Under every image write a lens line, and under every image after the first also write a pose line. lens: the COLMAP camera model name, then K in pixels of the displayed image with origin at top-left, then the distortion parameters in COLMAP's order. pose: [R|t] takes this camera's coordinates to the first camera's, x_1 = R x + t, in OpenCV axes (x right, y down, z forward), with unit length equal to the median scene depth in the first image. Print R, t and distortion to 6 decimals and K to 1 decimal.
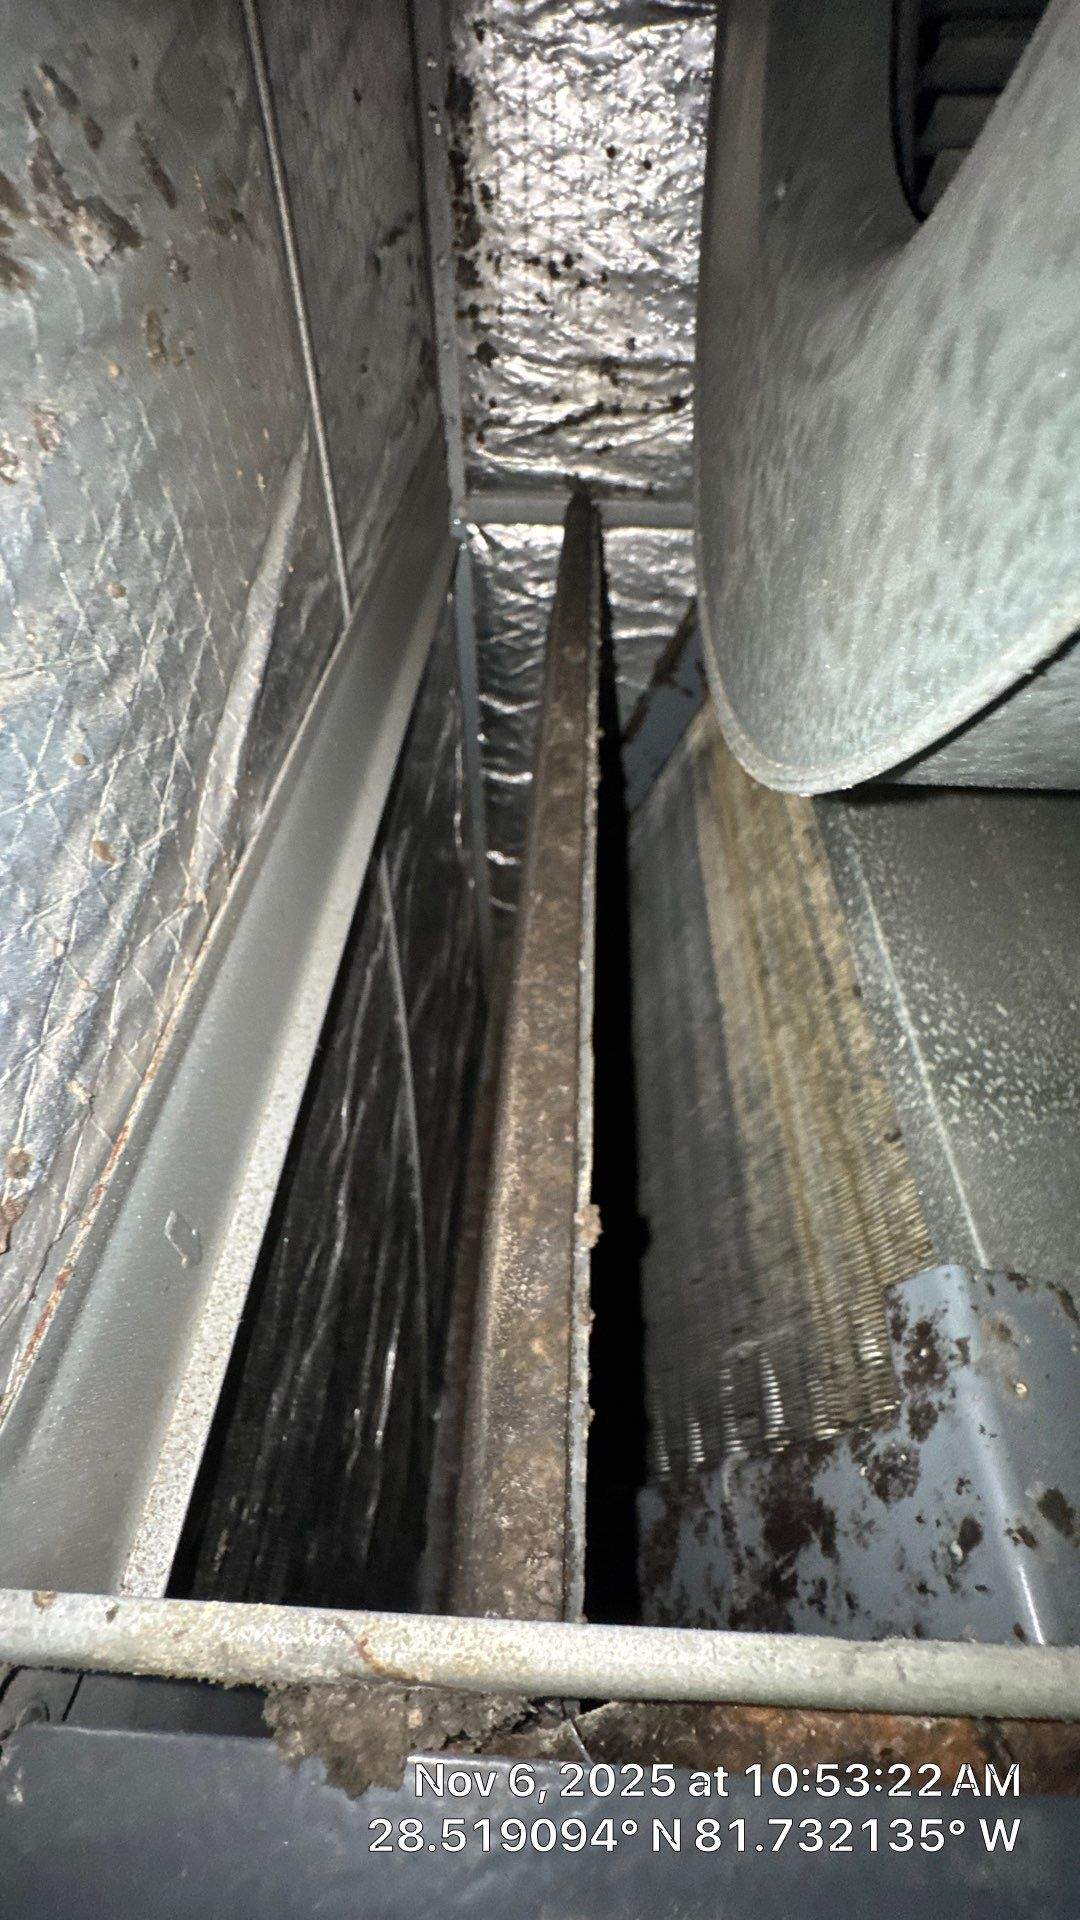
lens RADIAL K [[772.8, 0, 544.2], [0, 772.8, 953.9], [0, 0, 1]] dist [-0.007755, 0.000067]
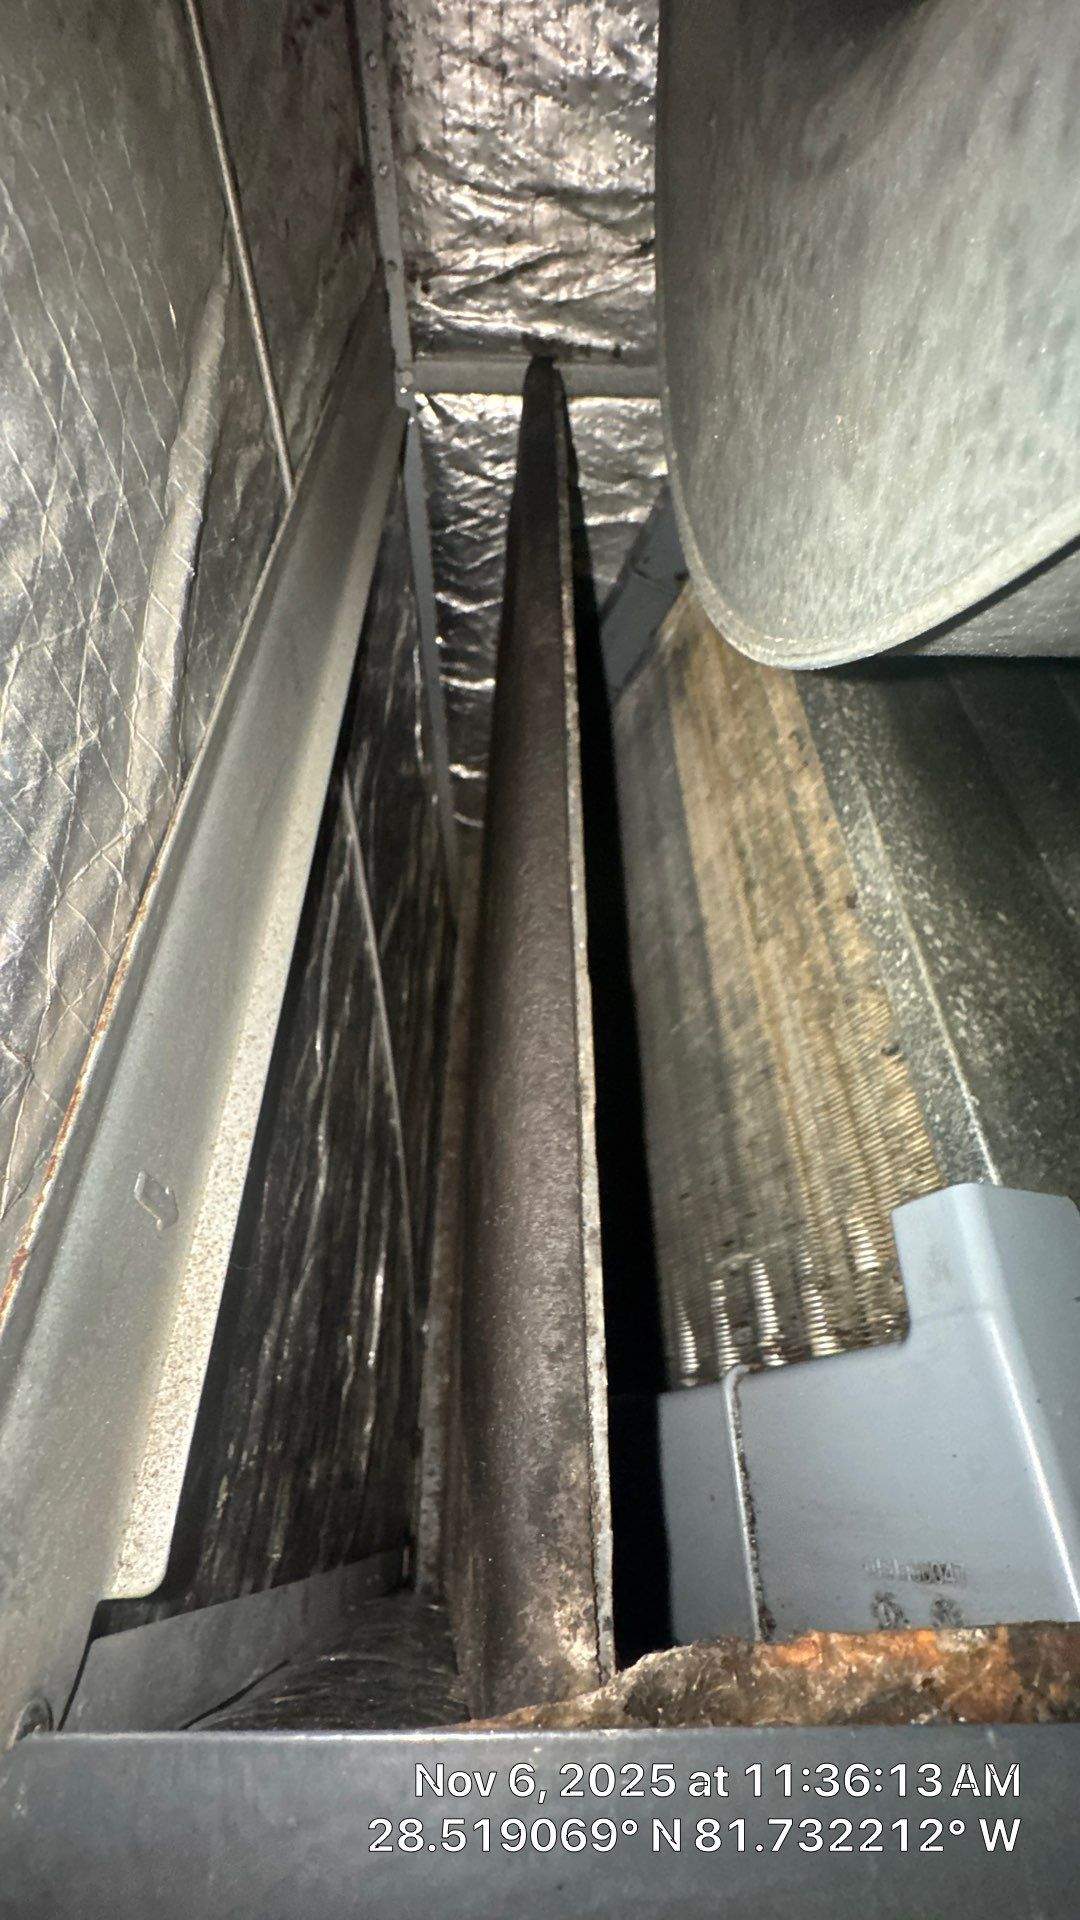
lens RADIAL K [[772.8, 0, 544.2], [0, 772.8, 953.9], [0, 0, 1]] dist [-0.007755, 0.000067]
pose [[0.998354, -0.034233, 0.046024, -0.017080], [0.029027, 0.993577, 0.109372, -0.002855], [-0.049473, -0.107856, 0.992935, 0.042752]]
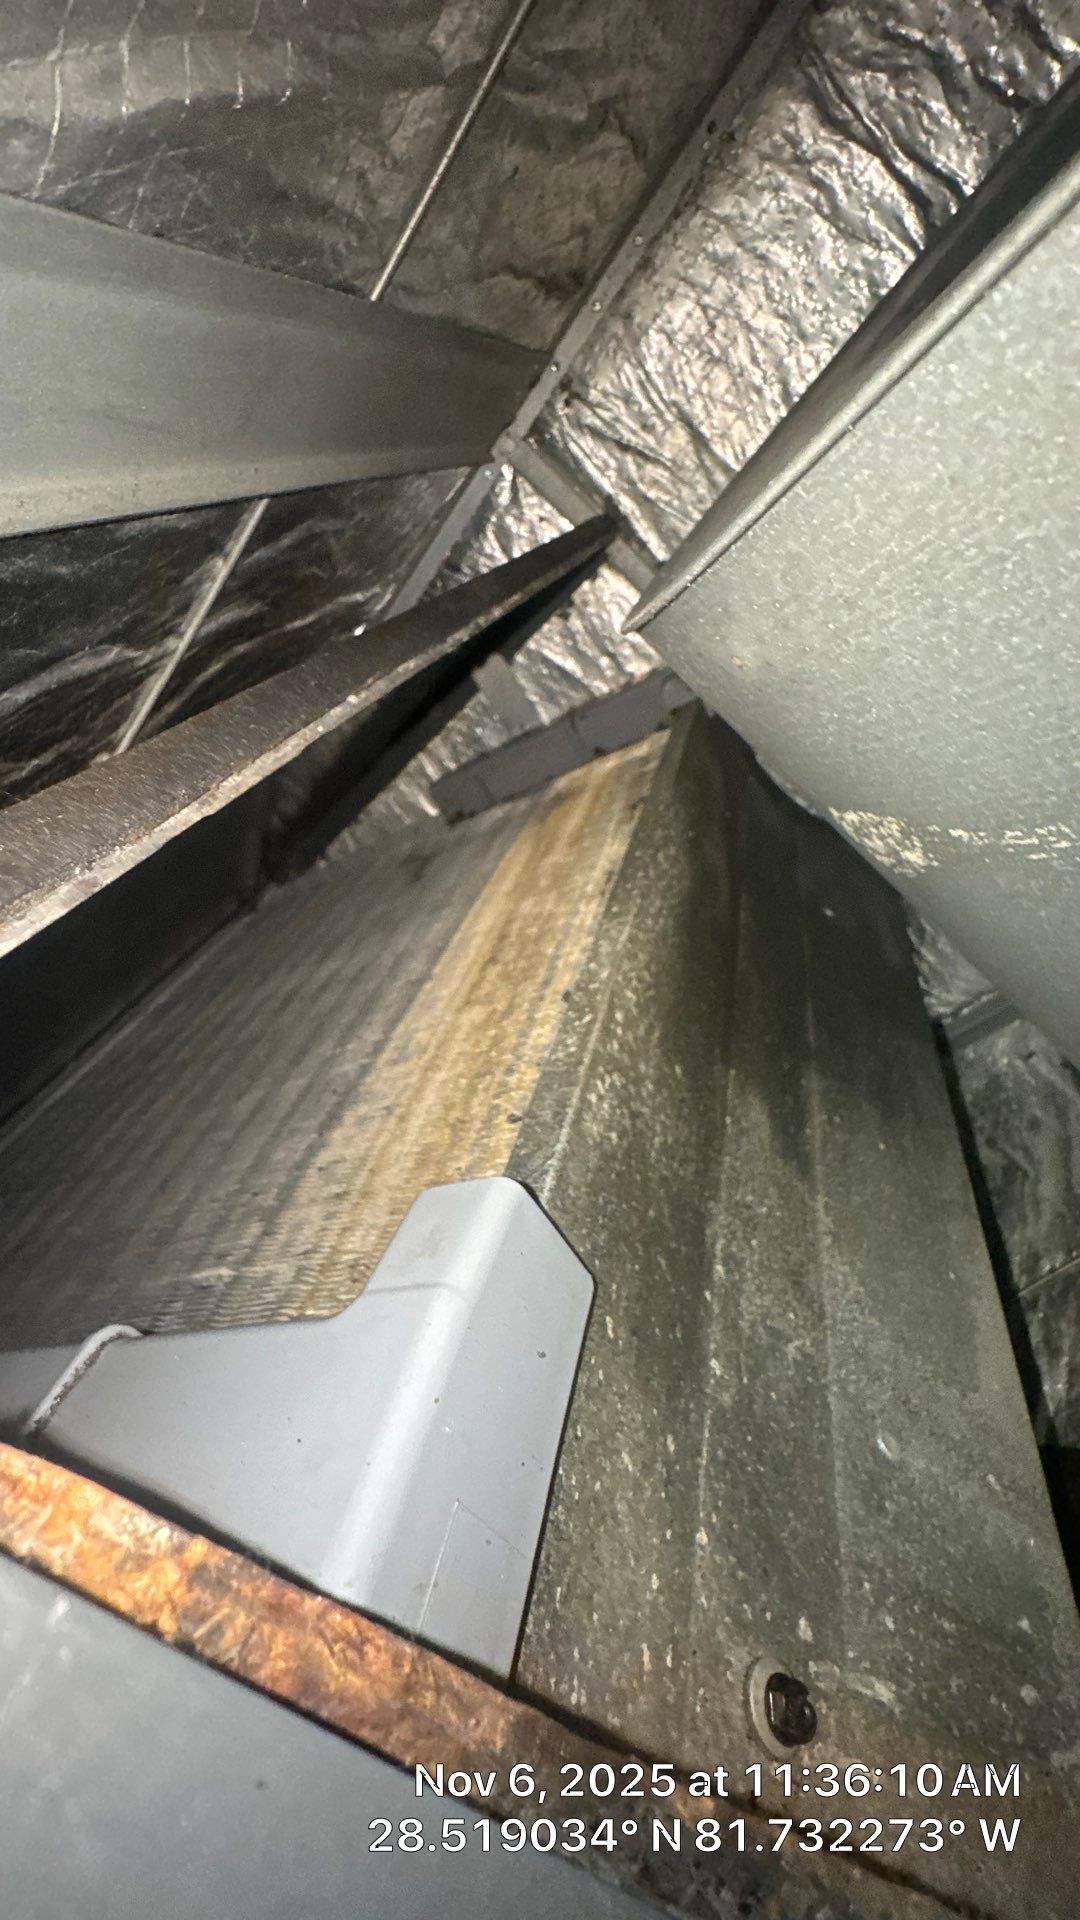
lens RADIAL K [[765.3, 0, 530.6], [0, 765.3, 954.3], [0, 0, 1]] dist [-0.001583, -0.000221]
pose [[0.767702, 0.596910, 0.233093, 0.094602], [-0.563122, 0.802017, -0.199155, 0.165908], [-0.305823, 0.021632, 0.951843, 0.094664]]
